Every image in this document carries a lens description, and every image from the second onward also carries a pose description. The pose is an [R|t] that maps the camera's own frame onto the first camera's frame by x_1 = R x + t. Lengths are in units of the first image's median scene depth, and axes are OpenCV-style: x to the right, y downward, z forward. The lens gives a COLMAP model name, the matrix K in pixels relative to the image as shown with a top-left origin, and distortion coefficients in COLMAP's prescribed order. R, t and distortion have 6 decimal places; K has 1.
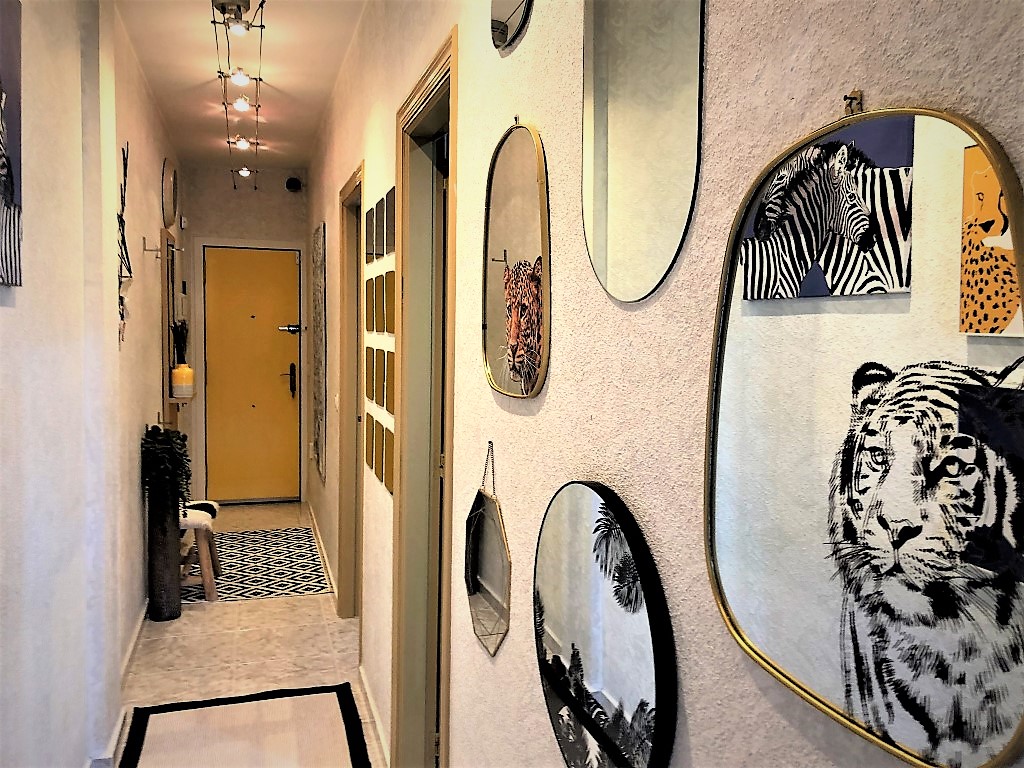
lens RADIAL K [[849.3, 0, 516.0], [0, 849.3, 372.1], [0, 0, 1]] dist [-0.004667, 0.046118]
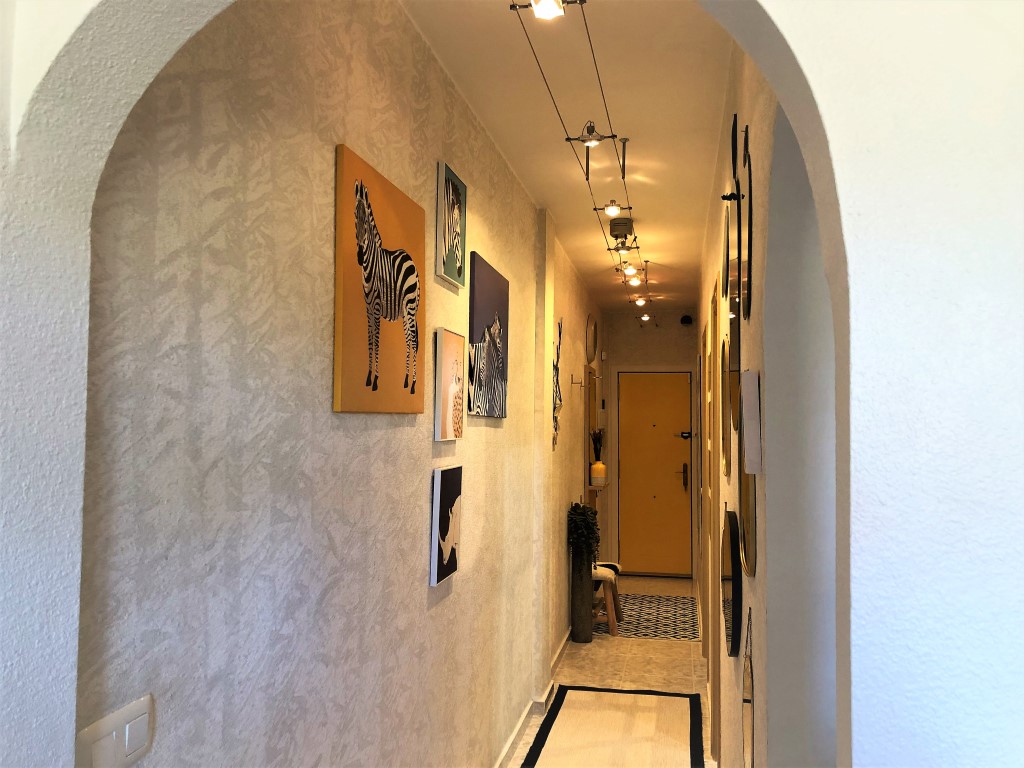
lens RADIAL K [[852.2, 0, 512.0], [0, 852.2, 384.0], [0, 0, 1]] dist [0.097275, -0.255851]
pose [[0.877804, -0.026665, -0.478277, 0.188898], [-0.024397, 0.994665, -0.100231, 0.010015], [0.478398, 0.099652, 0.872470, -0.360229]]
